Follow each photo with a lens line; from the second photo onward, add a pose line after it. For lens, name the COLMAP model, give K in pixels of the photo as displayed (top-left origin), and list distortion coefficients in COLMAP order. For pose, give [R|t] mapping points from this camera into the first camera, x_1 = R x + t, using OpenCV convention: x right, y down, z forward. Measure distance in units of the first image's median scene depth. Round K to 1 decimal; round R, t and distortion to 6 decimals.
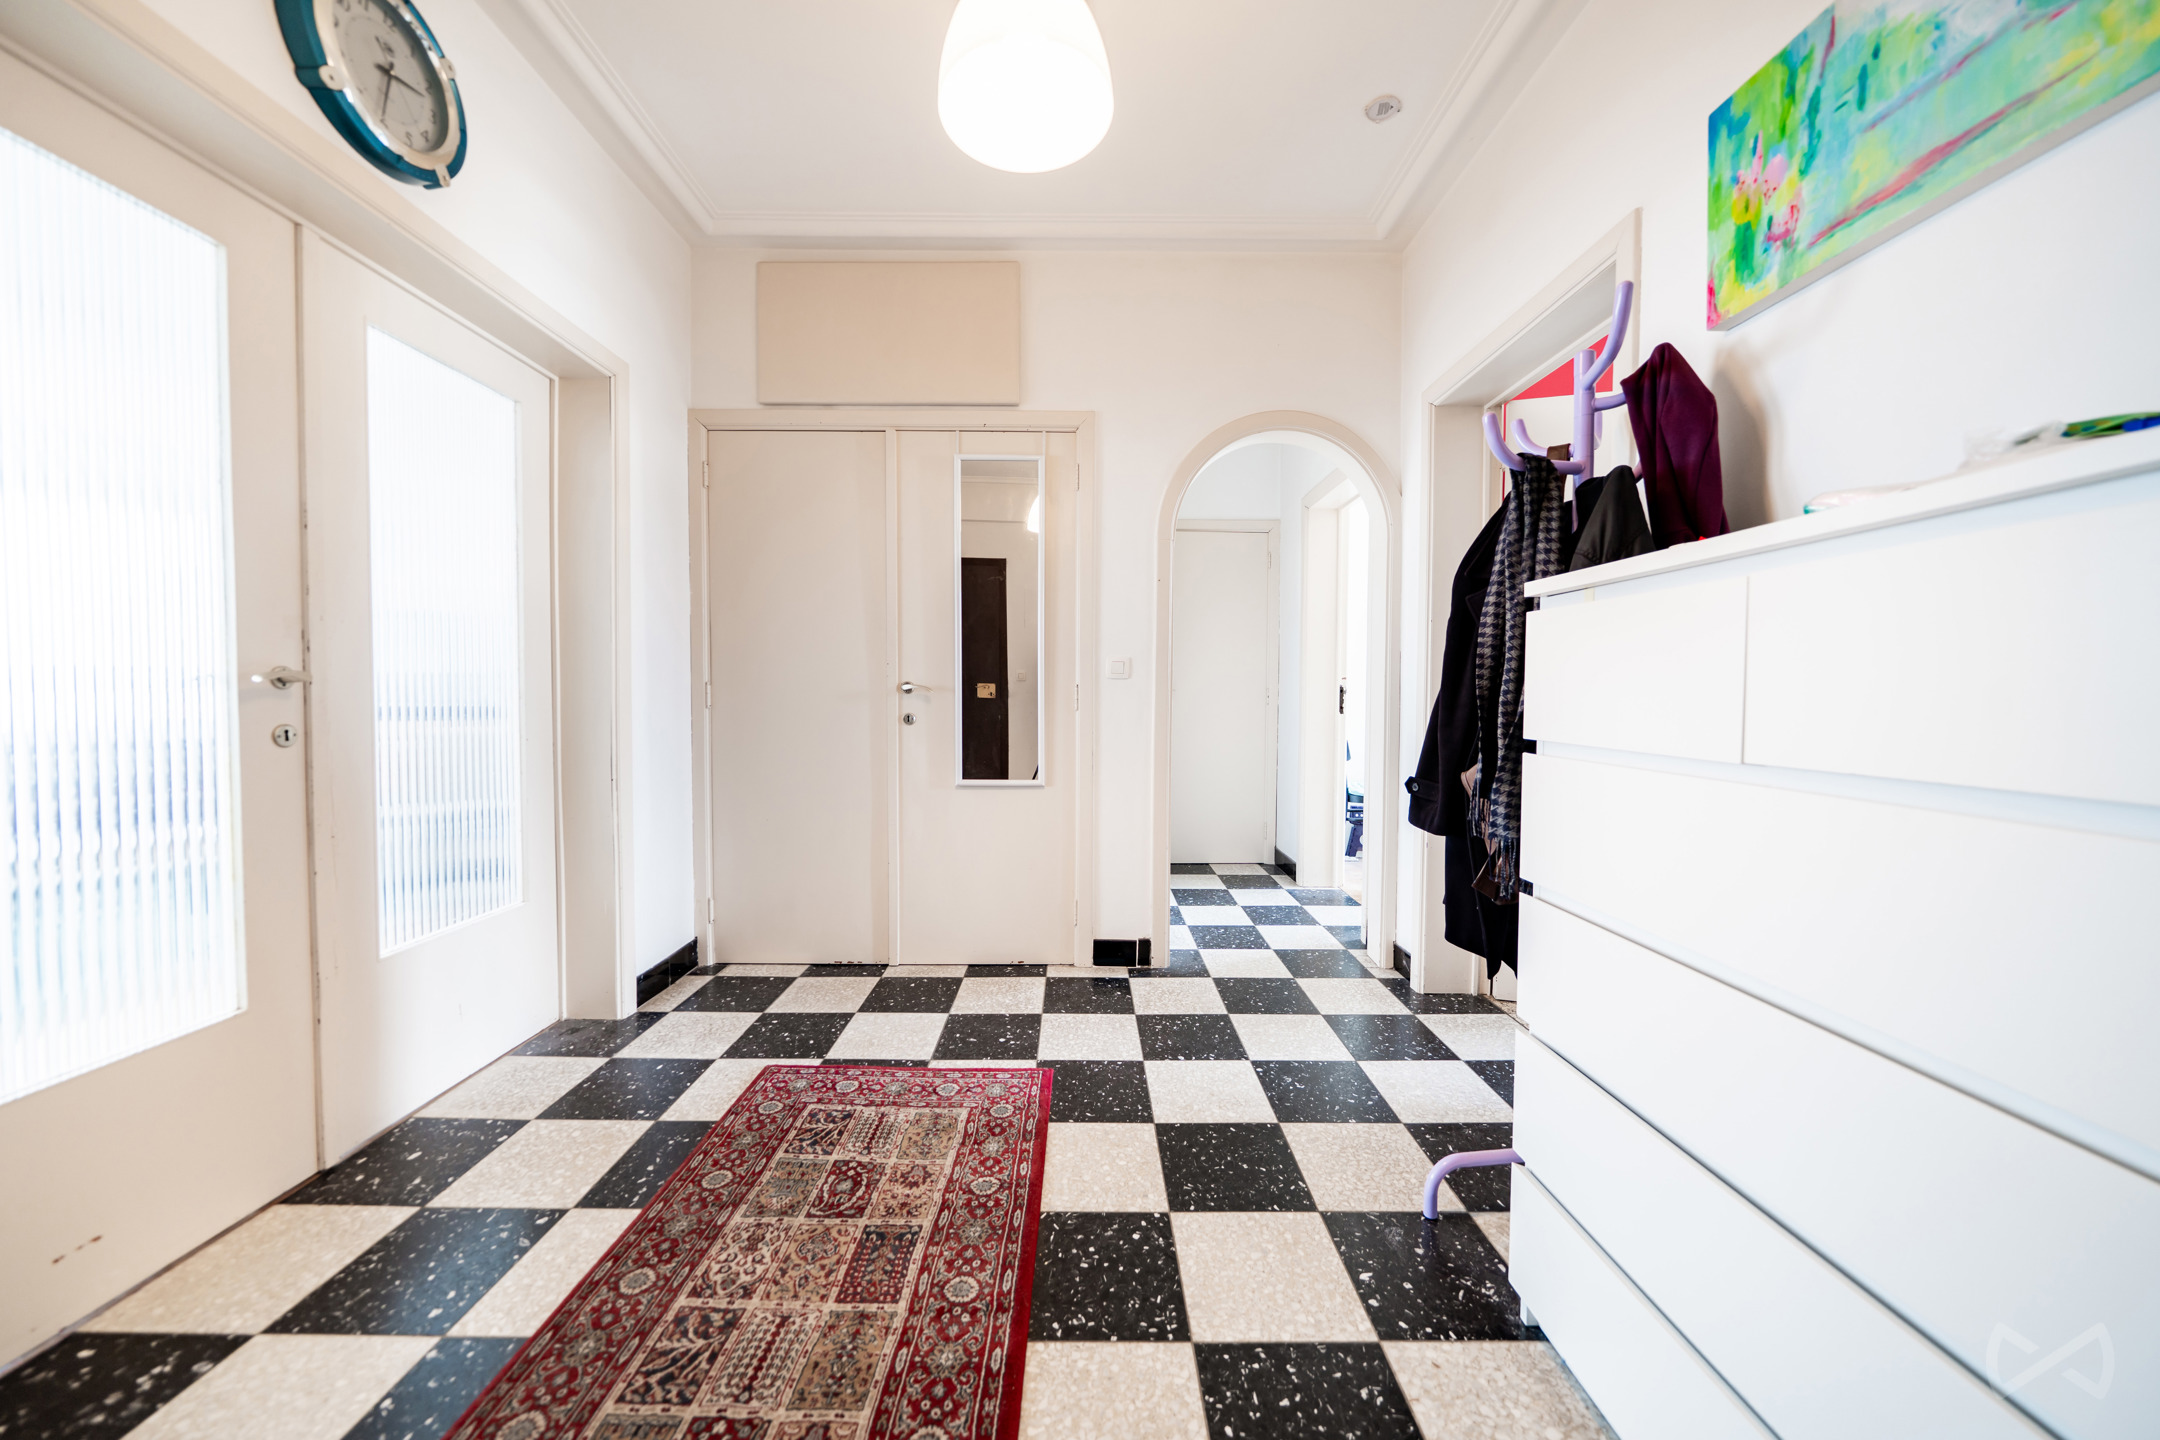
lens RADIAL K [[735.4, 0, 1088.2], [0, 735.4, 716.4], [0, 0, 1]] dist [-0.007280, 0.000595]
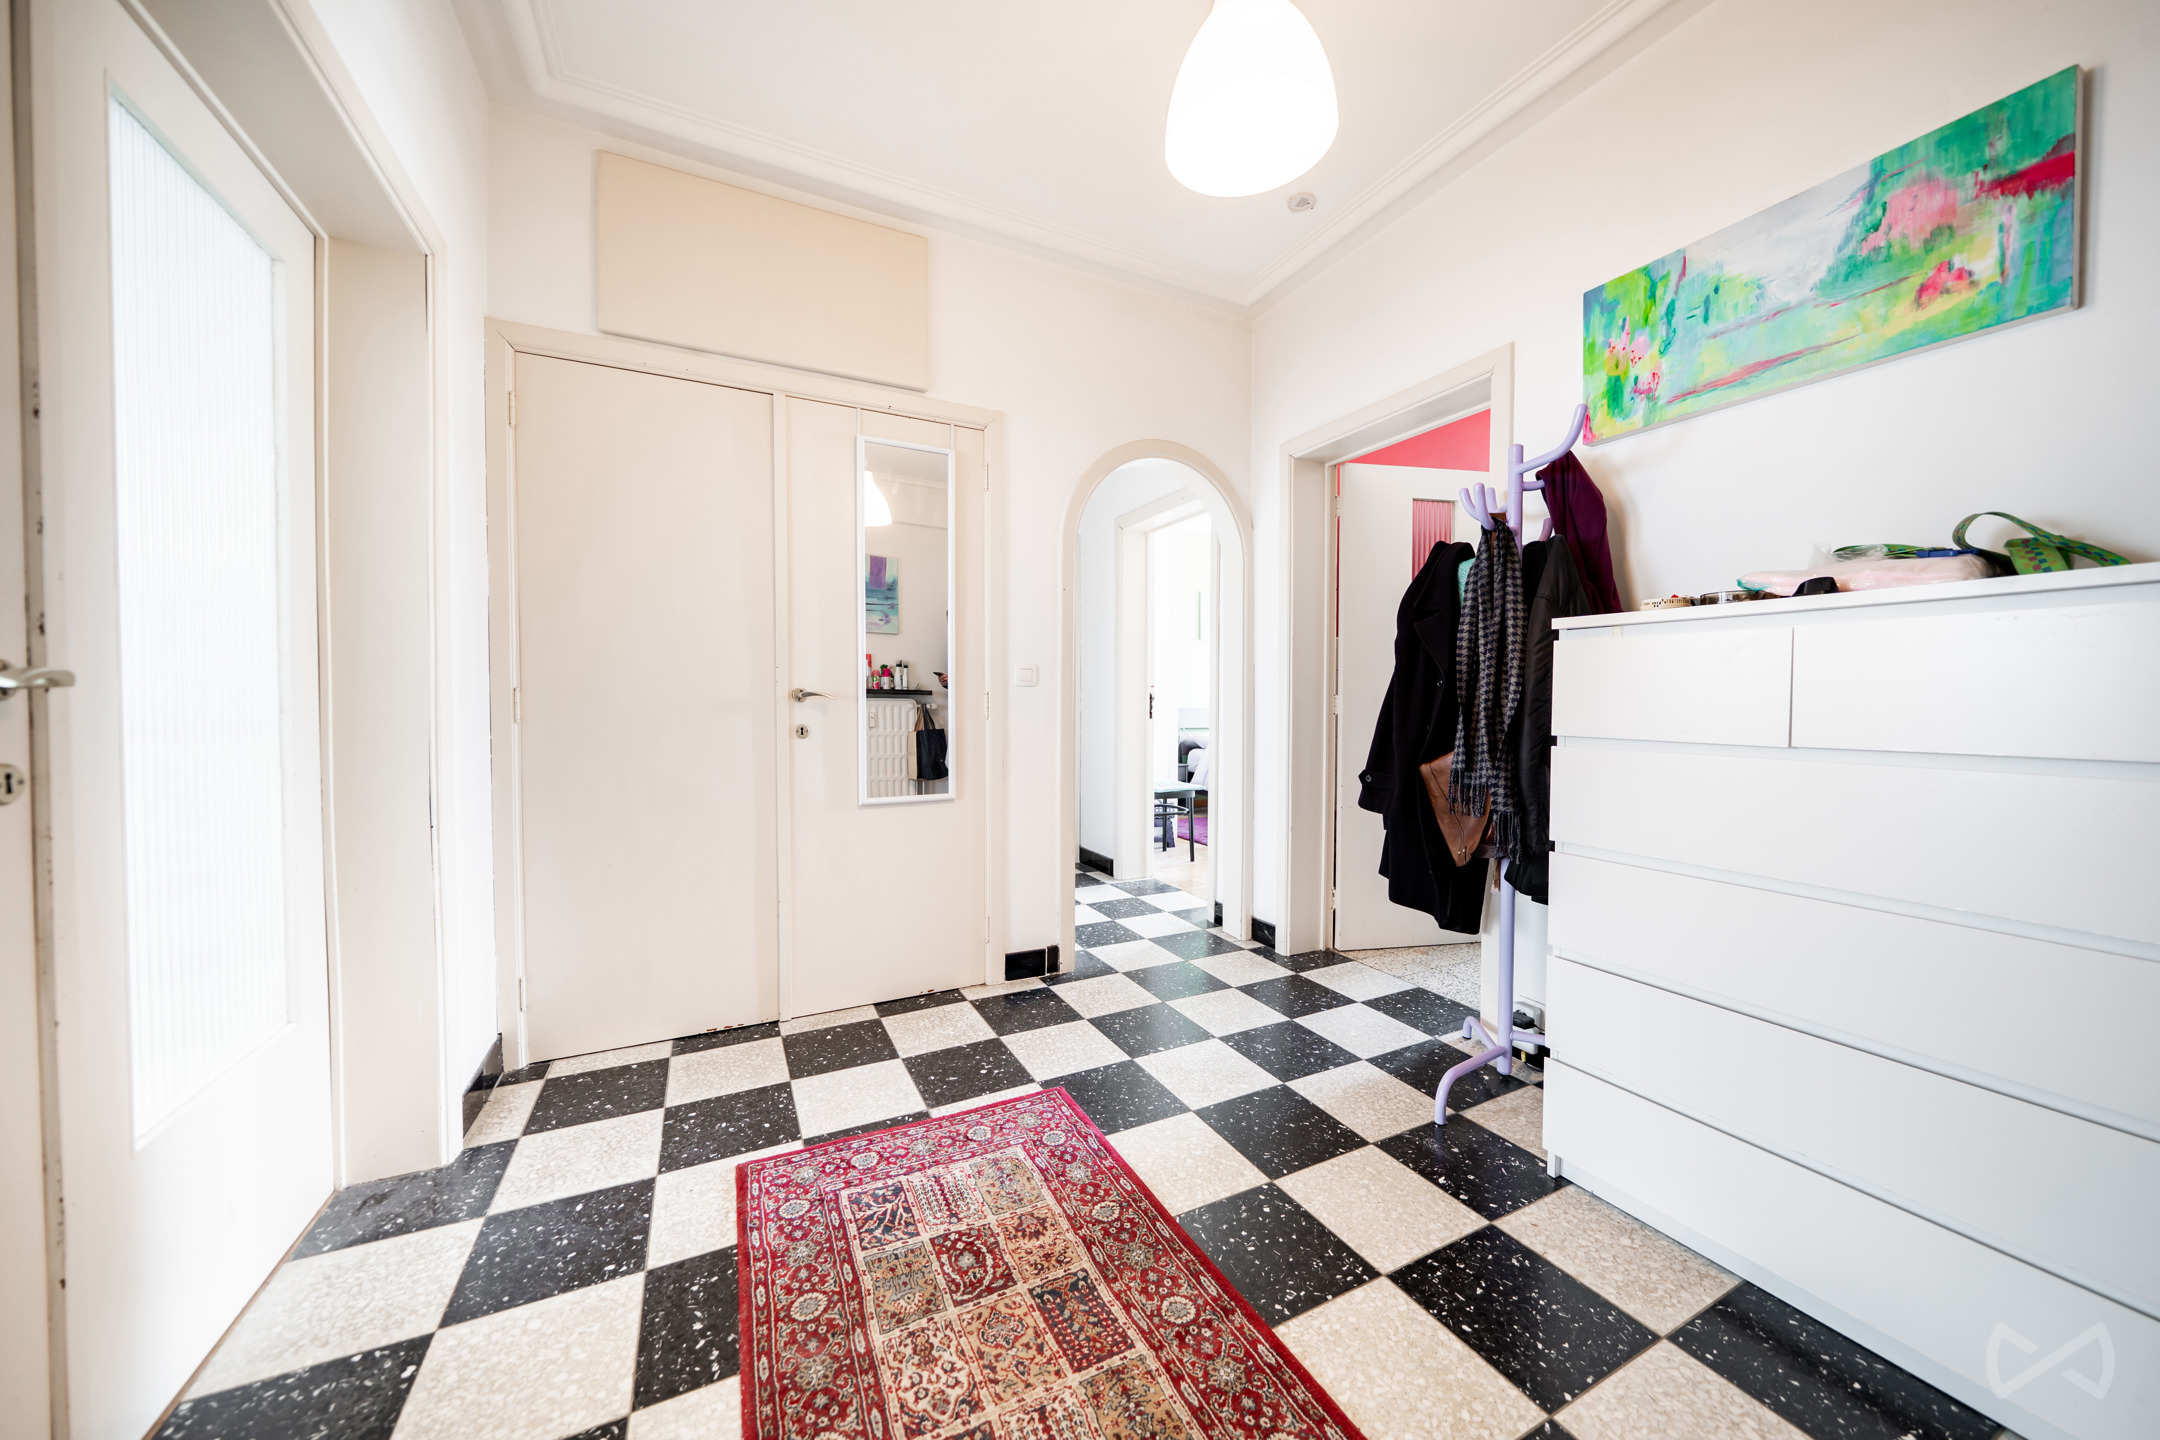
lens RADIAL K [[739.8, 0, 1078.1], [0, 739.8, 718.4], [0, 0, 1]] dist [-0.006085, 0.000030]
pose [[0.897593, -0.013765, 0.440611, -0.613570], [0.016119, 0.999869, -0.001600, -0.009912], [-0.440531, 0.008539, 0.897697, 0.140703]]
